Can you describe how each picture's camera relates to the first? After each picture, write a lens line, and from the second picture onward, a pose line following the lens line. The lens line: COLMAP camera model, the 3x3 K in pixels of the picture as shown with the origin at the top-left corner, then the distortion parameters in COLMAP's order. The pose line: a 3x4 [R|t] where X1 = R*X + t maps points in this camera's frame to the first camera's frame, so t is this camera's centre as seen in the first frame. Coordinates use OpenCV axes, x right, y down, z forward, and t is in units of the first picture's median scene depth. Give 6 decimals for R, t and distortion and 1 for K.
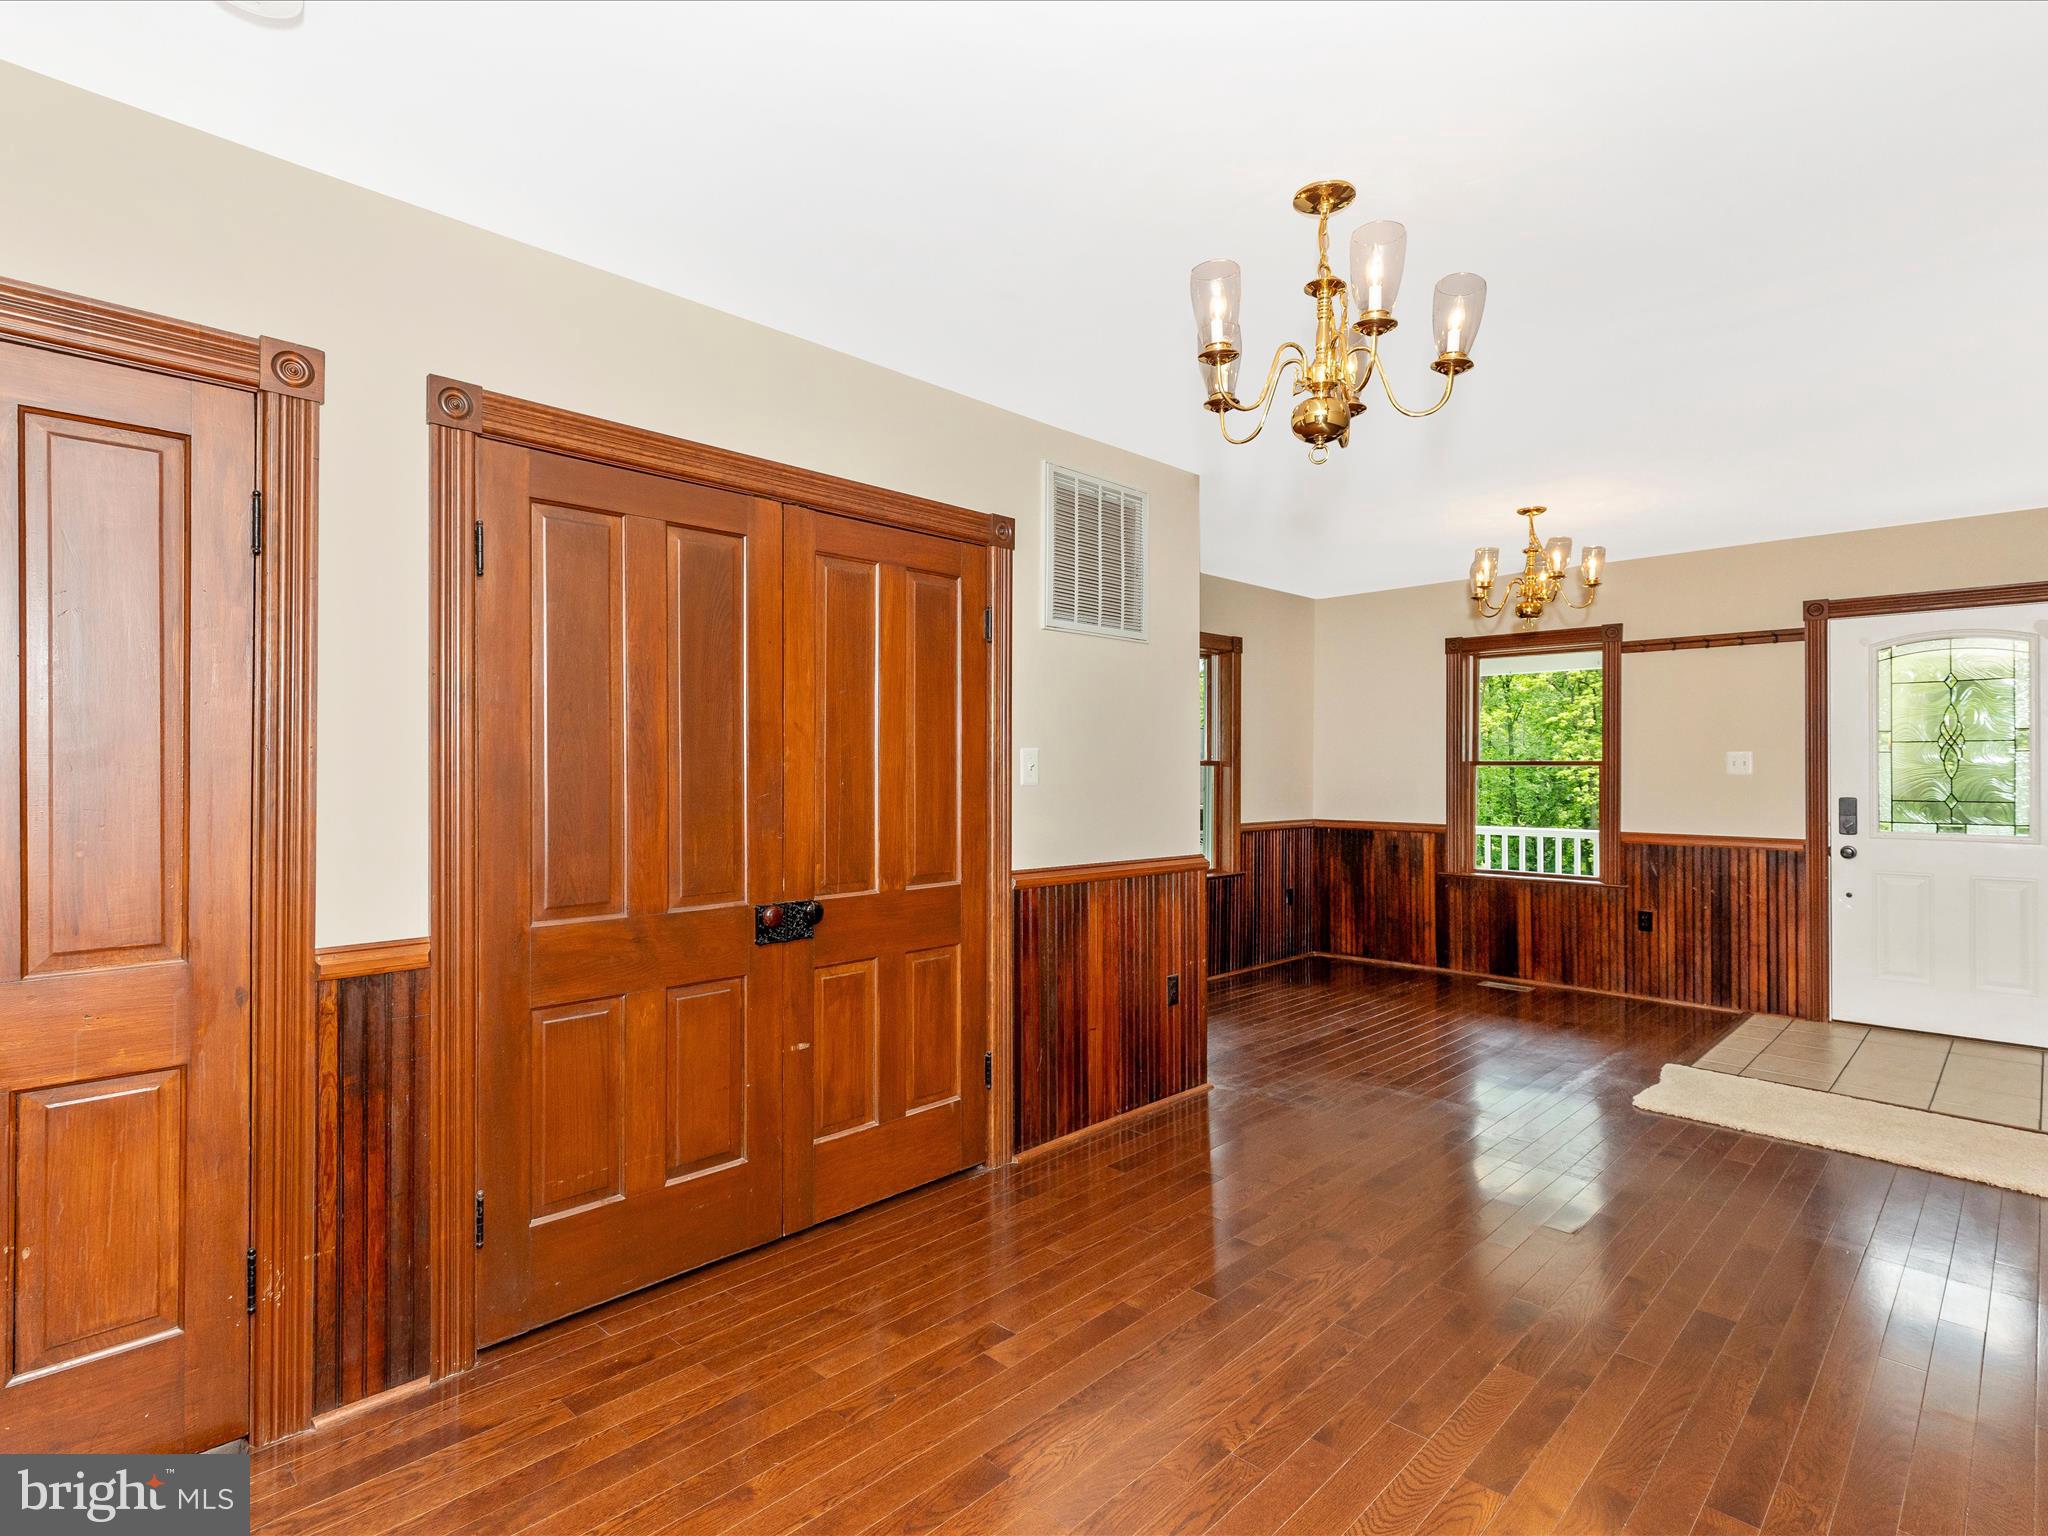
lens RADIAL K [[1046.2, 0, 1049.8], [0, 1046.2, 759.3], [0, 0, 1]] dist [0.014970, -0.004638]
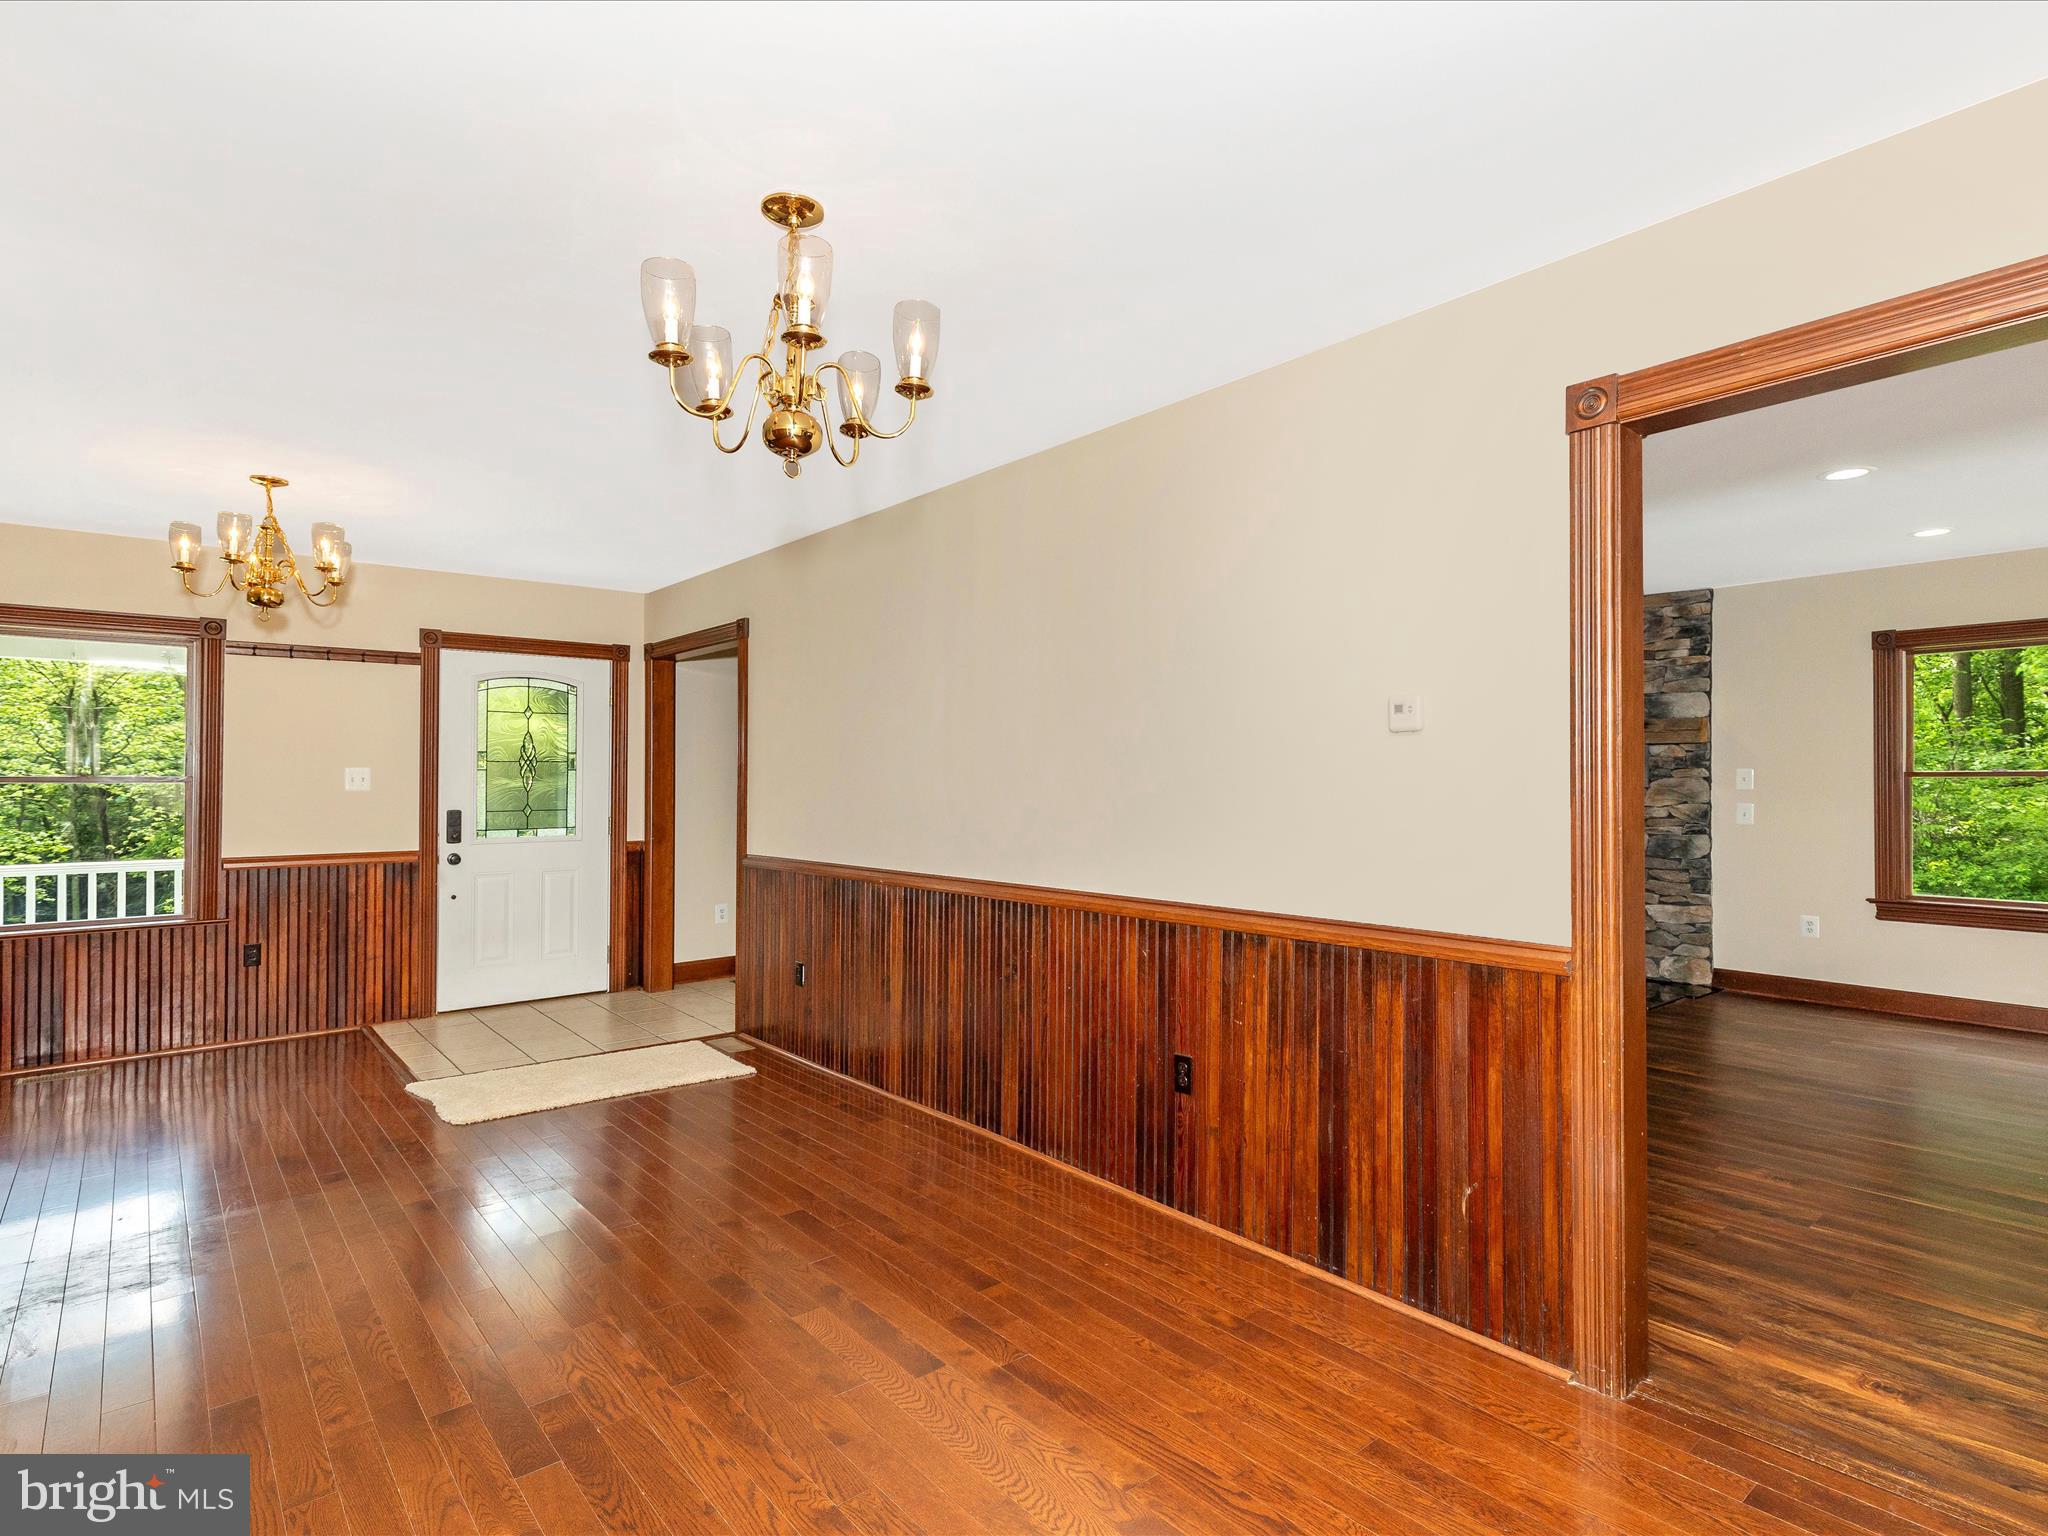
lens RADIAL K [[1046.2, 0, 1027.5], [0, 1046.2, 778.5], [0, 0, 1]] dist [0.014970, -0.004638]
pose [[0.111819, 0.000504, 0.993728, -0.272924], [-0.004681, 0.999989, 0.000019, -0.000155], [-0.993718, -0.004654, 0.111820, 0.261274]]
